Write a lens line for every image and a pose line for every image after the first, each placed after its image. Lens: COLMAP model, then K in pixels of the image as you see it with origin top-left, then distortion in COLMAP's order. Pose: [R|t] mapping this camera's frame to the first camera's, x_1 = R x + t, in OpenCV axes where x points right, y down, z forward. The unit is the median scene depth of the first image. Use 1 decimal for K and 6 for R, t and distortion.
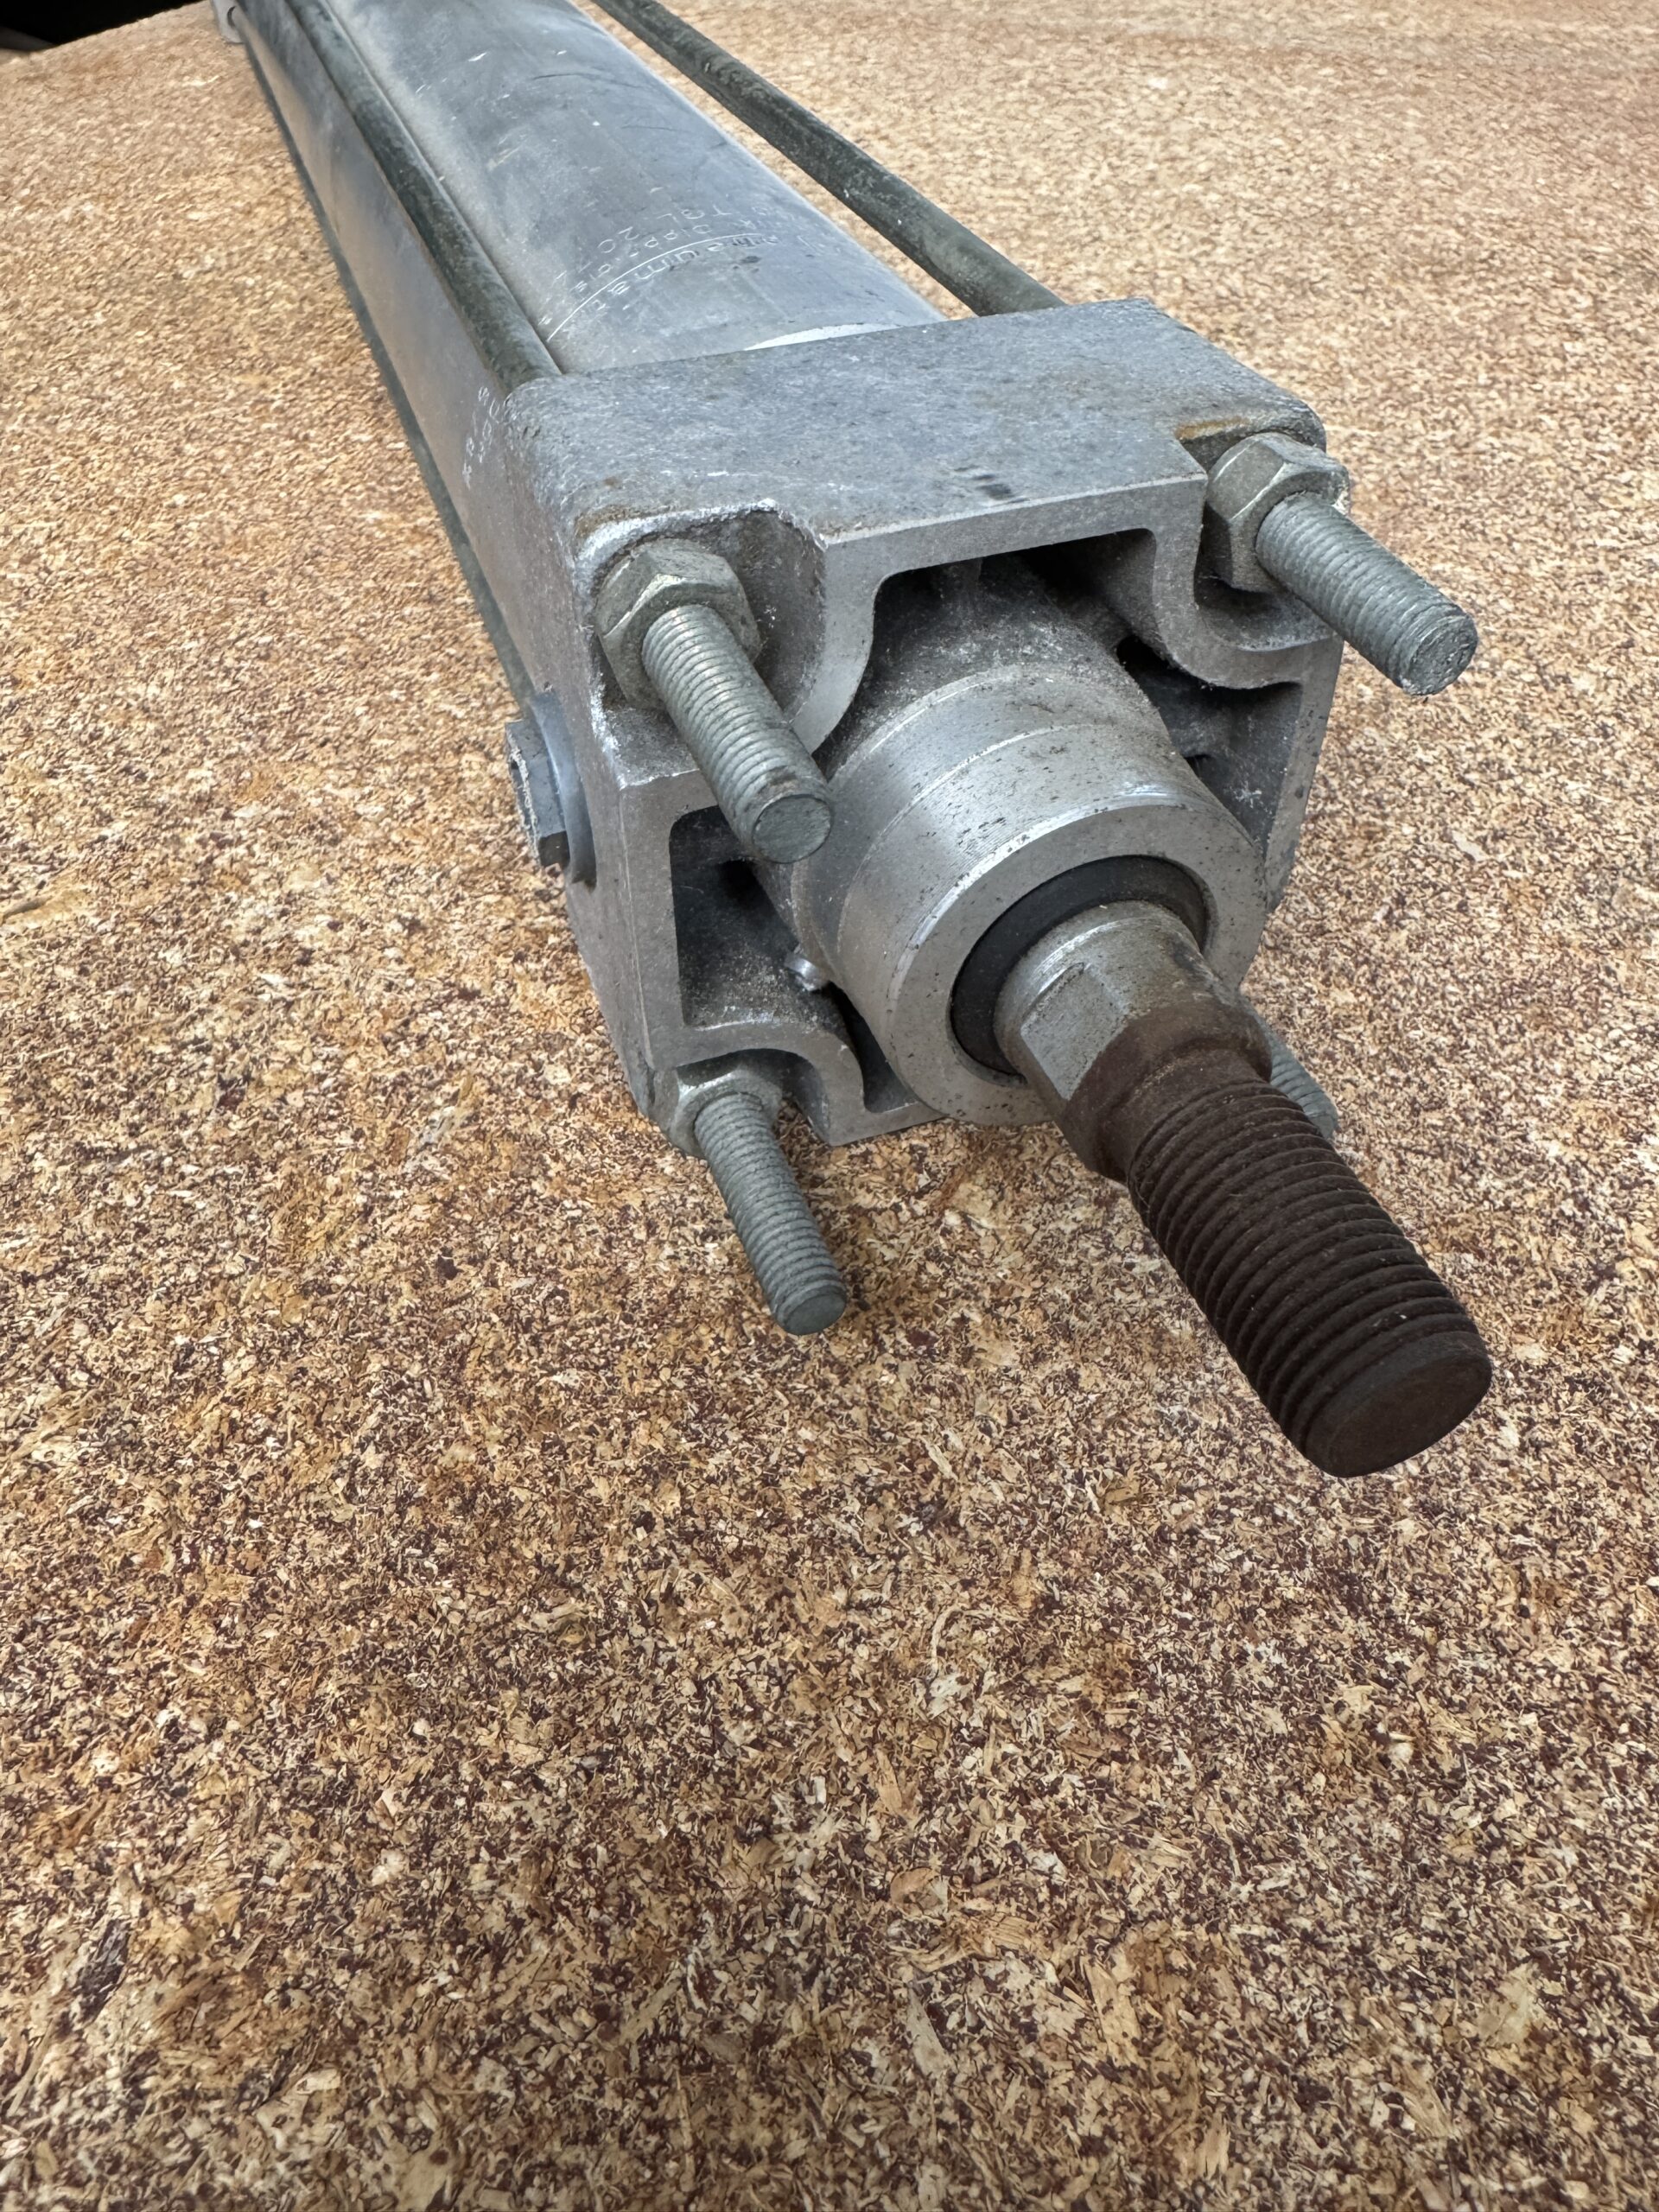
lens RADIAL K [[1582.5, 0, 824.7], [0, 1582.5, 991.7], [0, 0, 1]] dist [-0.005545, 0.002387]
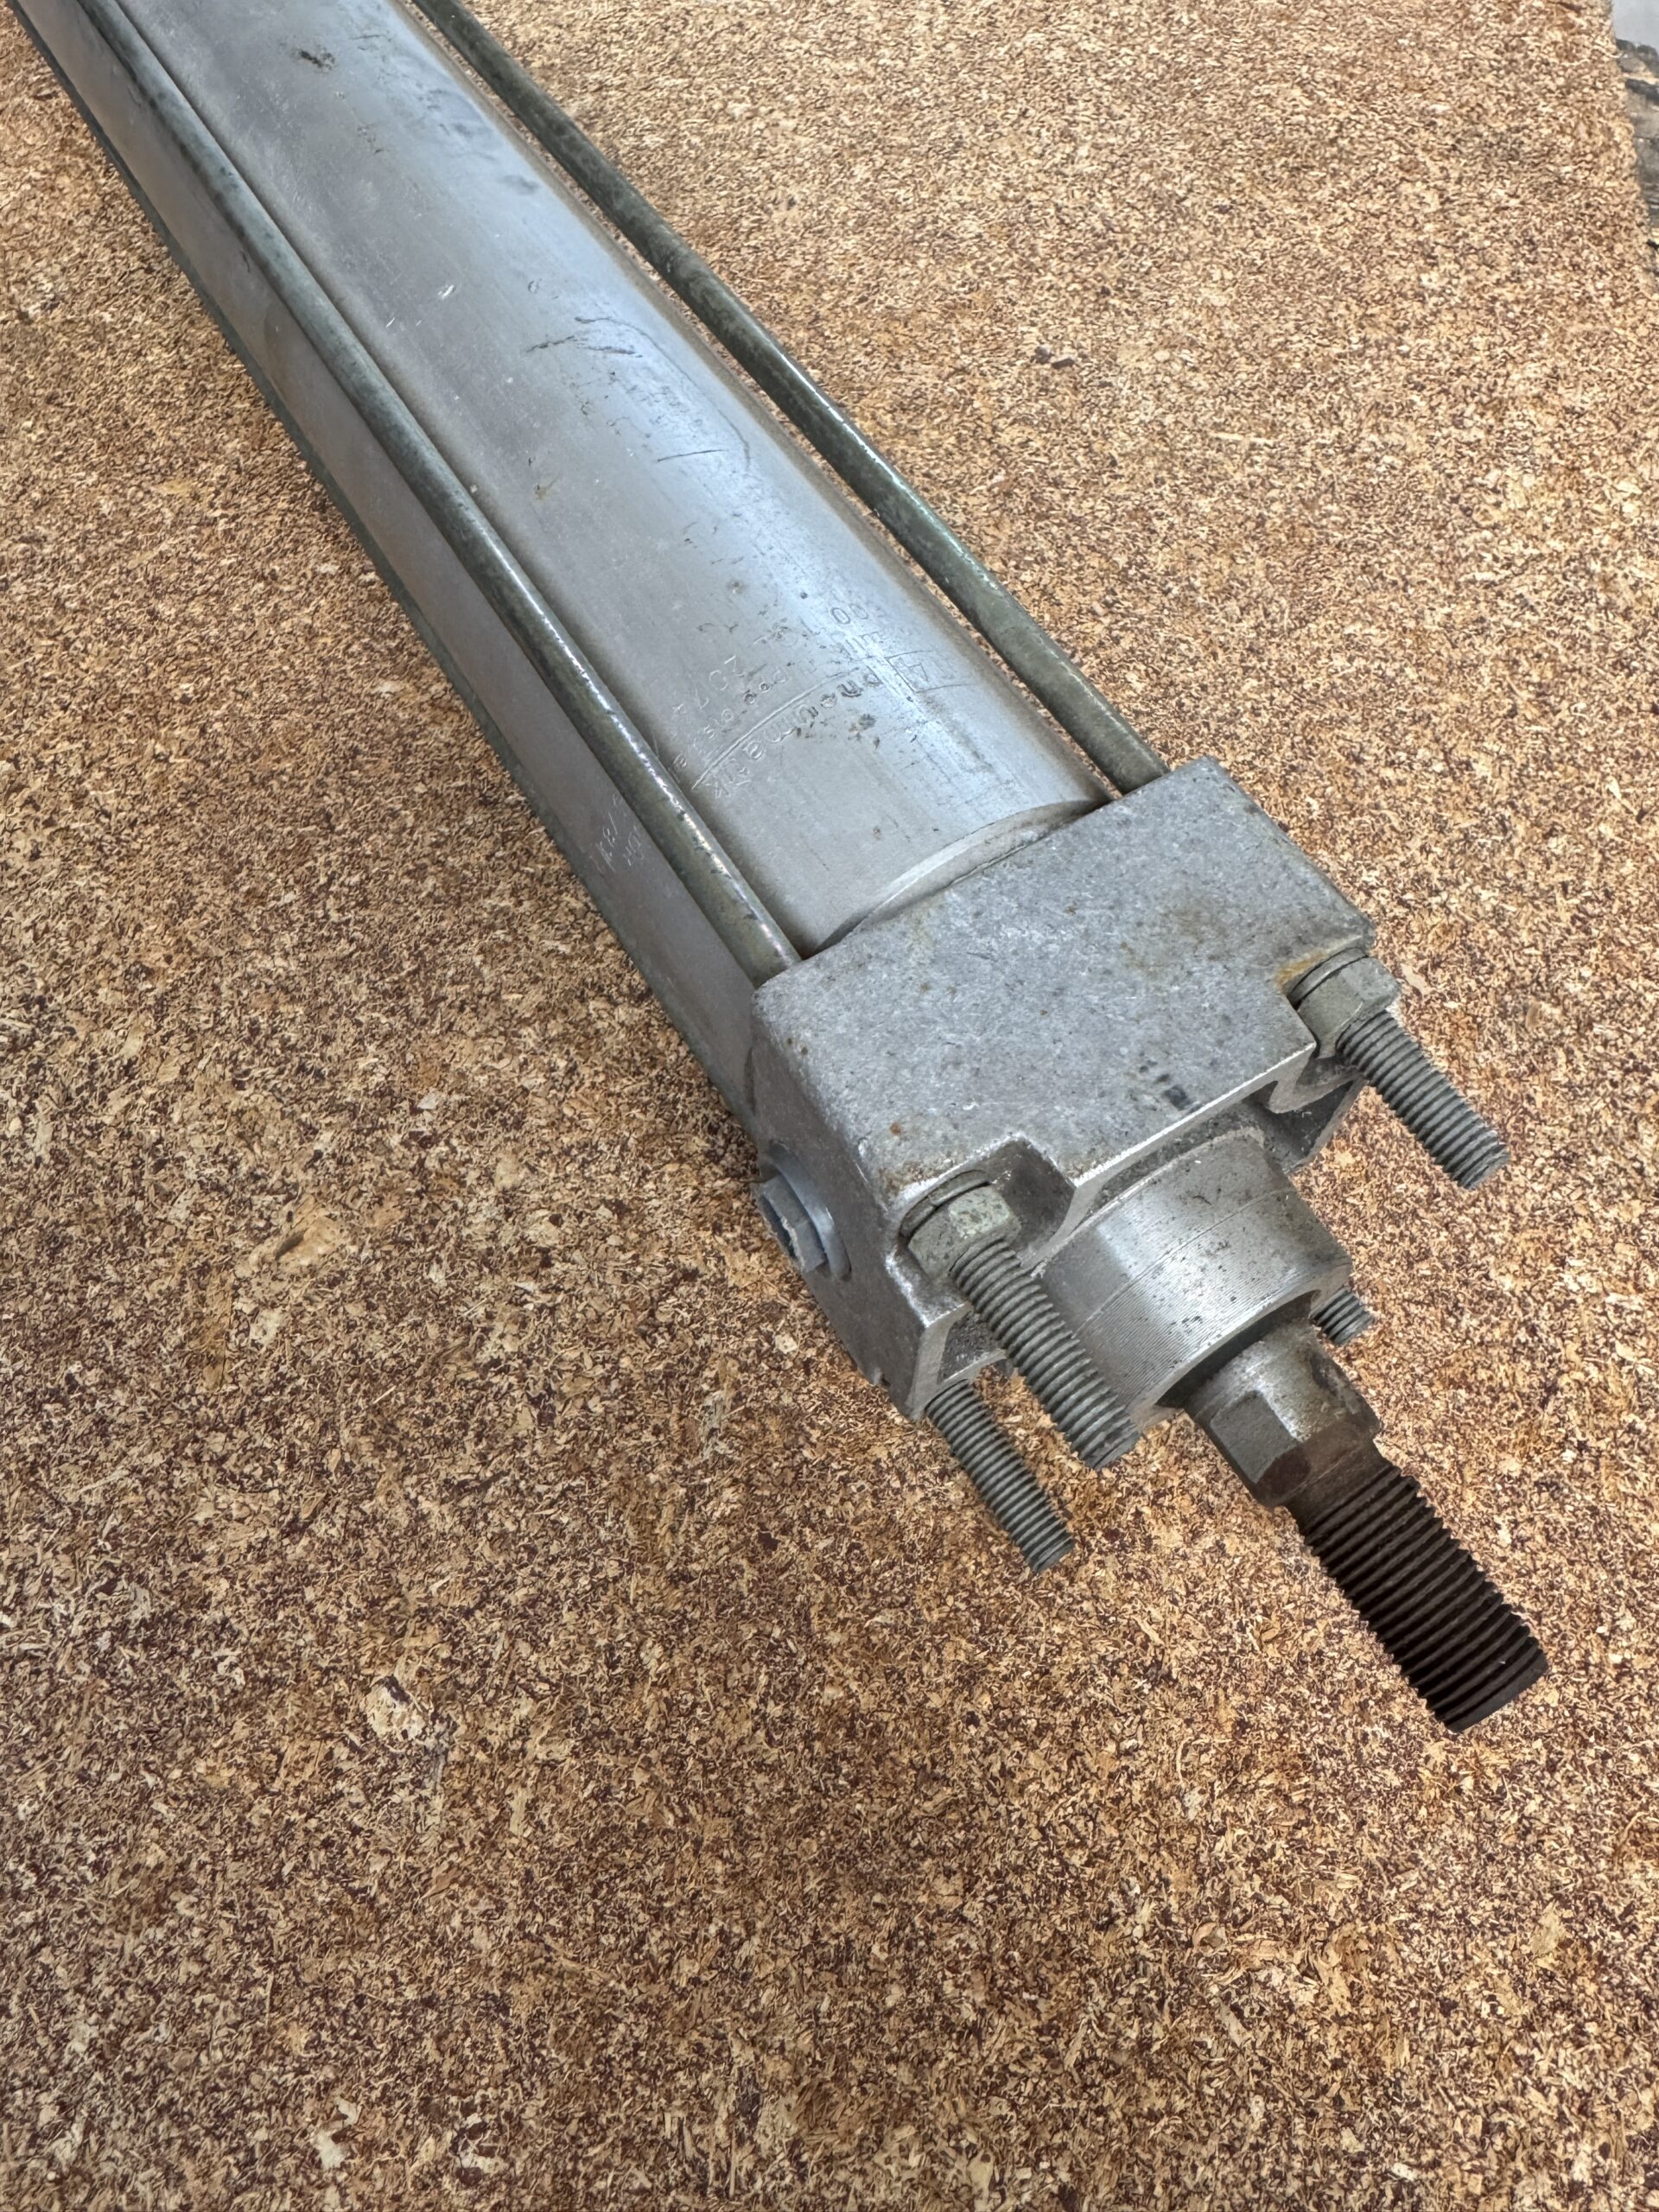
lens RADIAL K [[1582.5, 0, 822.1], [0, 1582.5, 1000.2], [0, 0, 1]] dist [-0.005545, 0.002387]
pose [[0.980504, -0.165855, 0.105371, -0.286606], [0.128455, 0.946823, 0.295000, -0.742687], [-0.148695, -0.275714, 0.949669, -0.206768]]
